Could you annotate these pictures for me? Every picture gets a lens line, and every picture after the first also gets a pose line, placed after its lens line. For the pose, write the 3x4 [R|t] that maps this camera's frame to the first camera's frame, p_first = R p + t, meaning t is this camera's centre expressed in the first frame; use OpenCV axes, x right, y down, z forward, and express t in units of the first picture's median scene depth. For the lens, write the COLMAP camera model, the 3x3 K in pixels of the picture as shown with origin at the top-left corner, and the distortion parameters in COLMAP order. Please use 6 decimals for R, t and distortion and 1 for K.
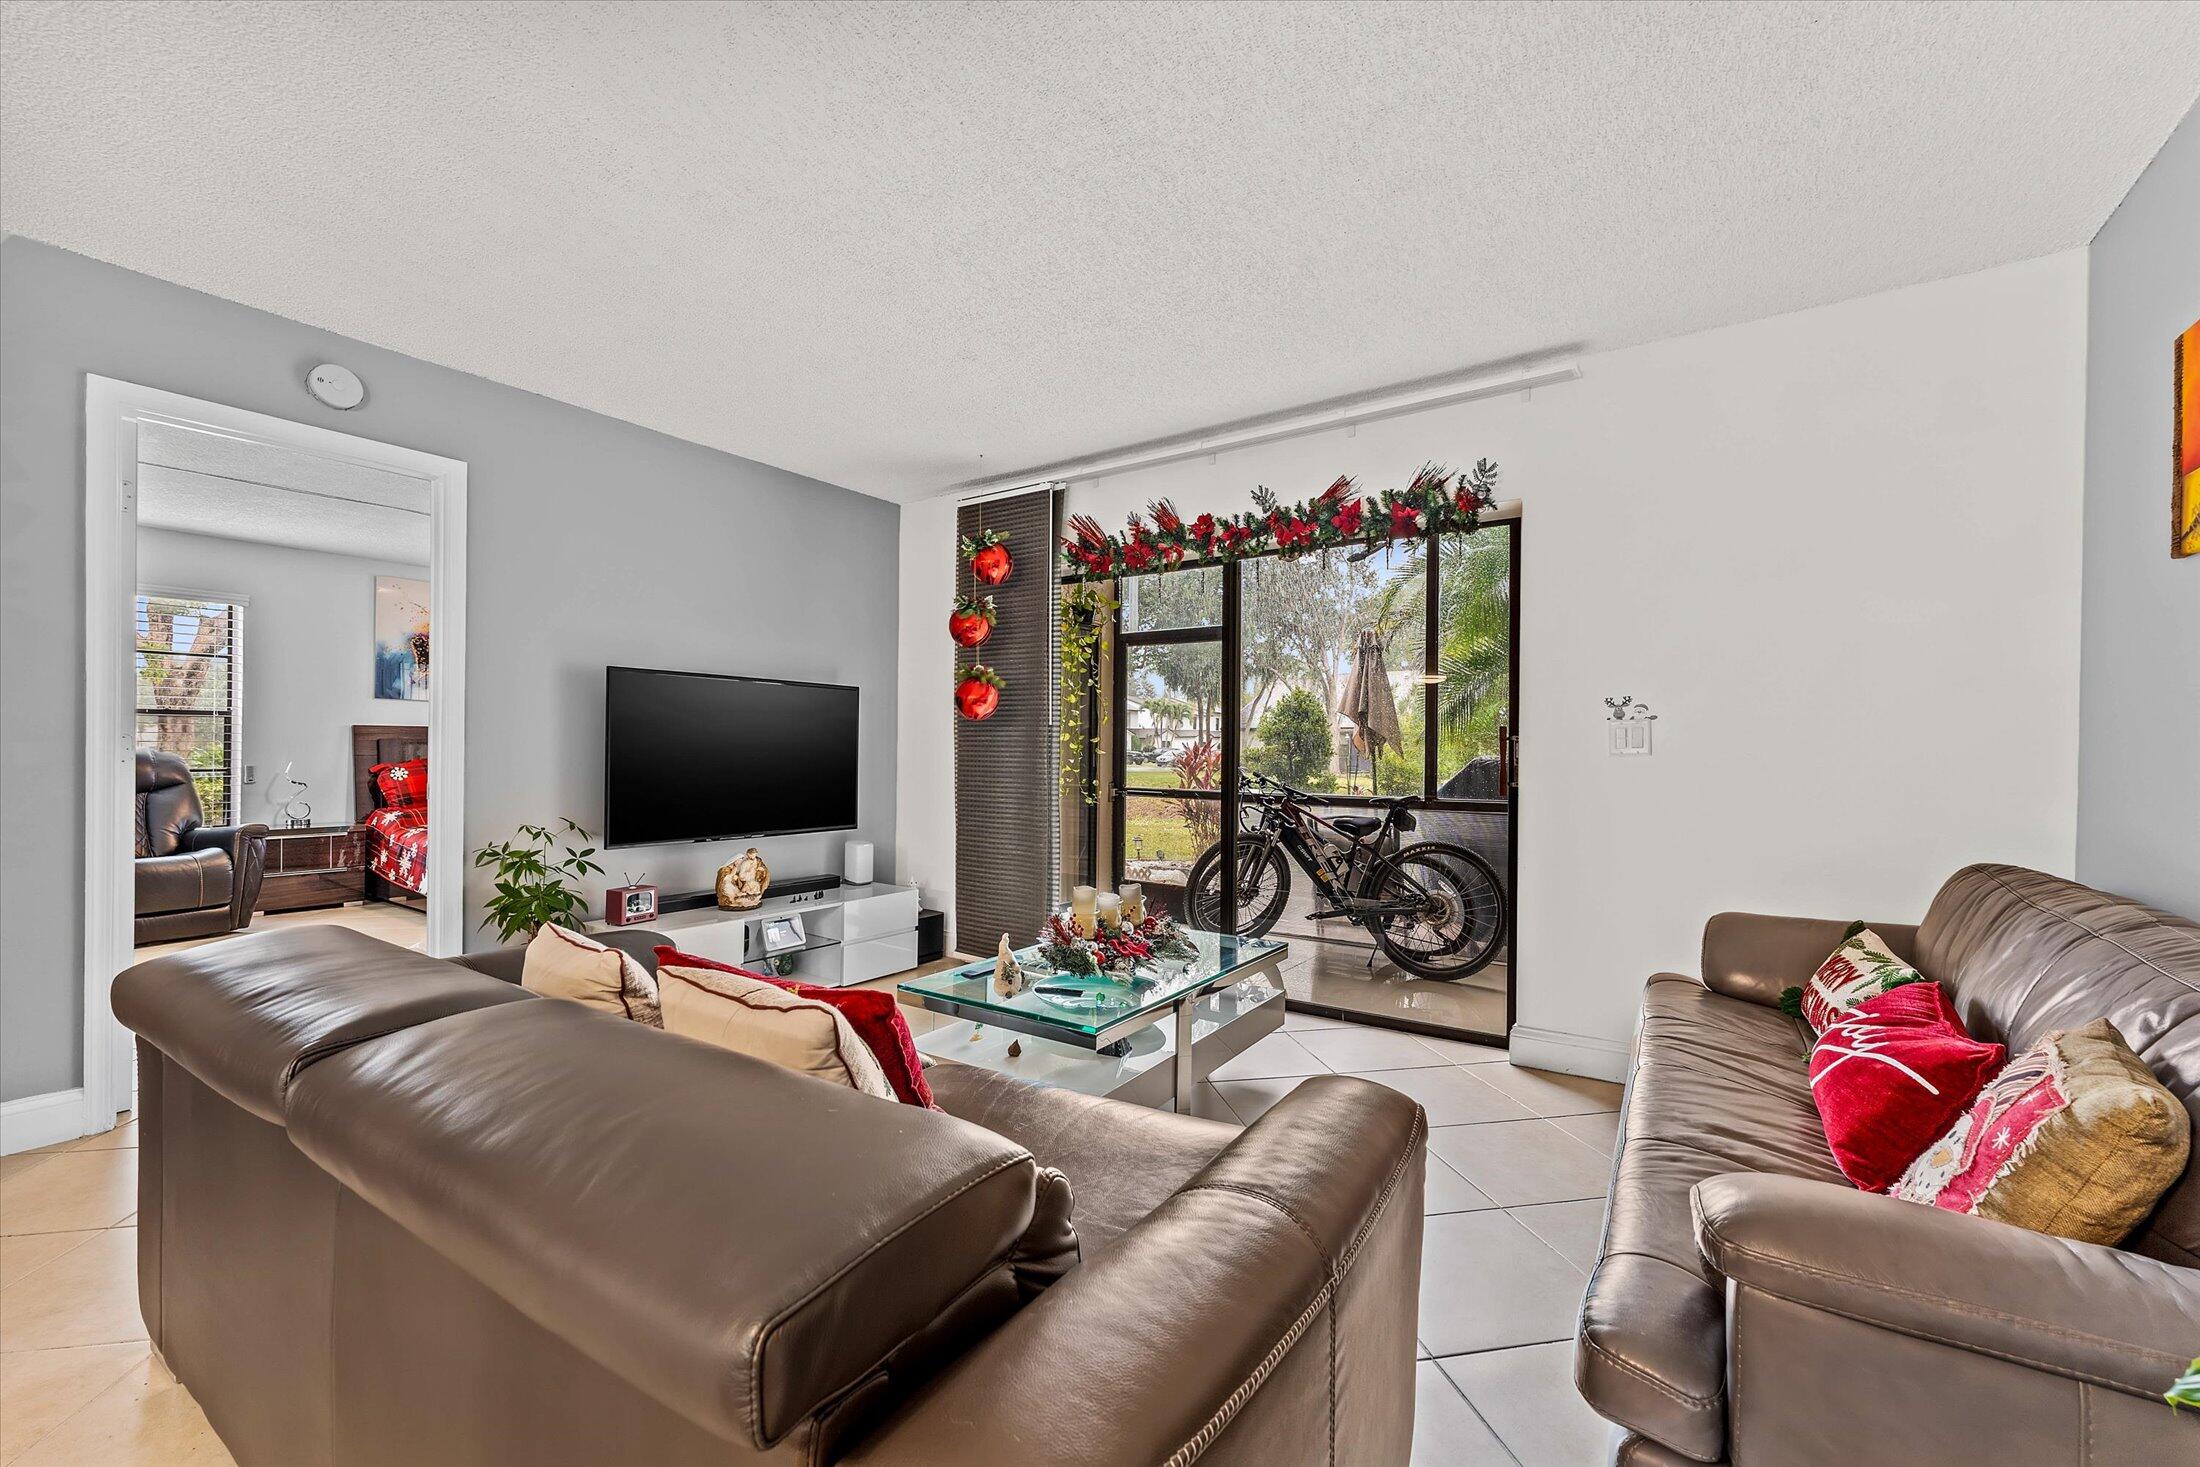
lens RADIAL K [[876.4, 0, 1100.0], [0, 876.4, 733.5], [0, 0, 1]] dist [0.006884, -0.000024]
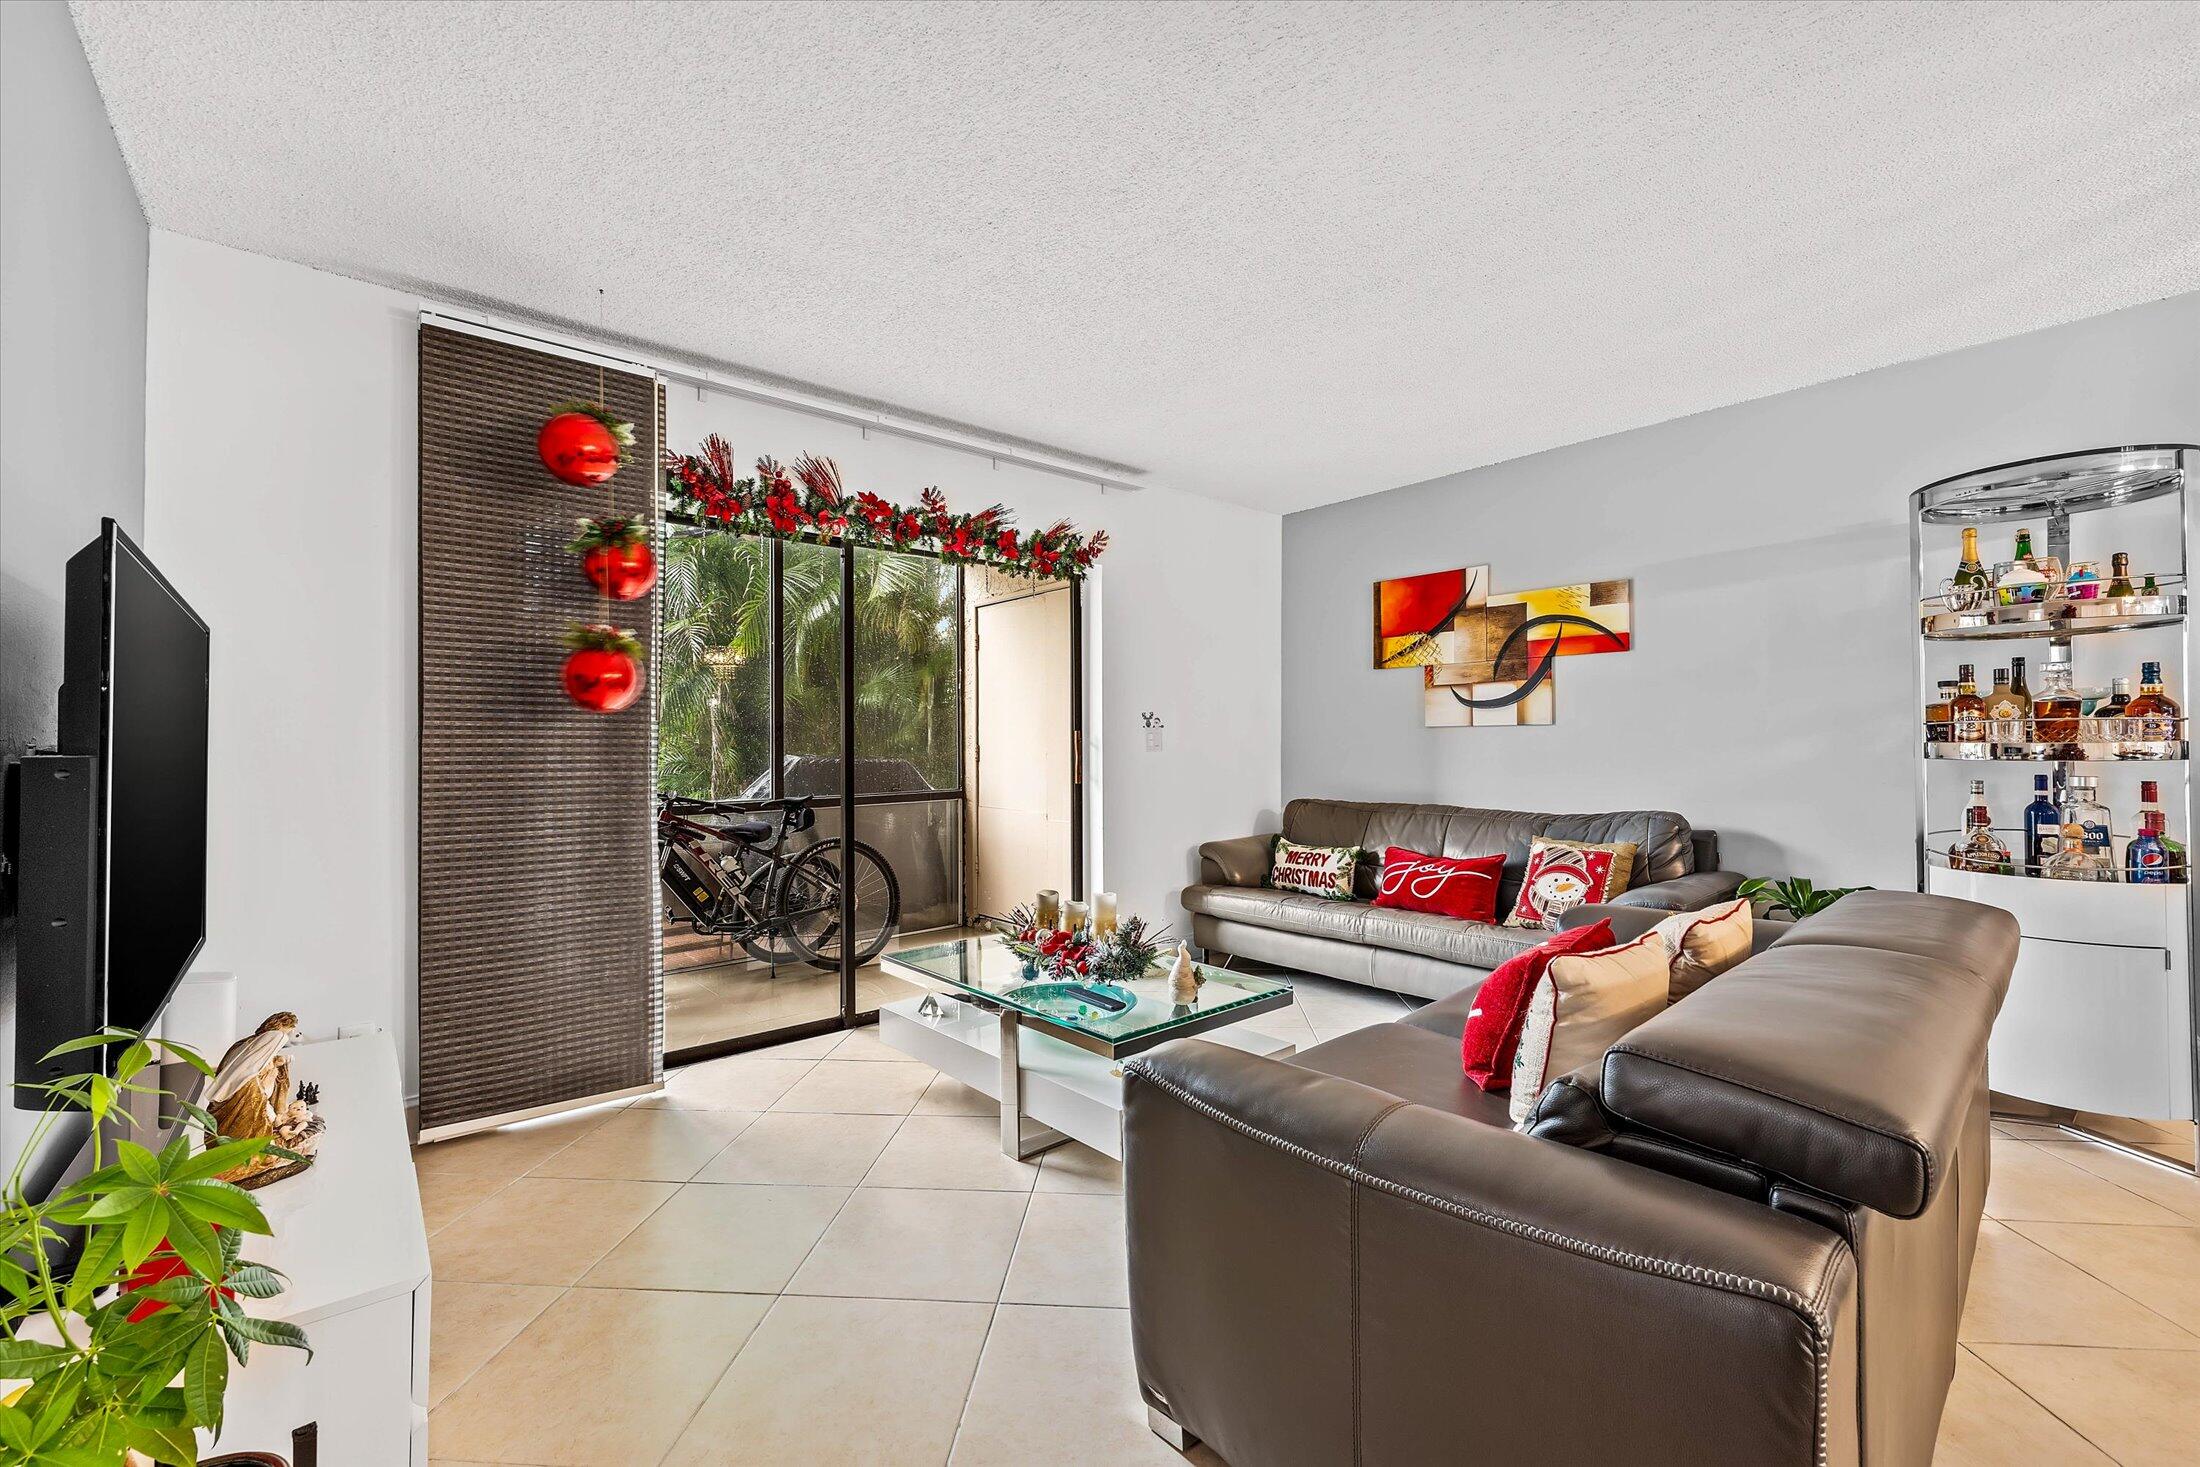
lens RADIAL K [[888.8, 0, 1105.0], [0, 888.8, 728.6], [0, 0, 1]] dist [0.001188, 0.000020]
pose [[0.267917, 0.008448, 0.963405, -0.690953], [-0.010616, 0.999927, -0.005816, -0.003731], [-0.963383, -0.008670, 0.267987, 0.512744]]
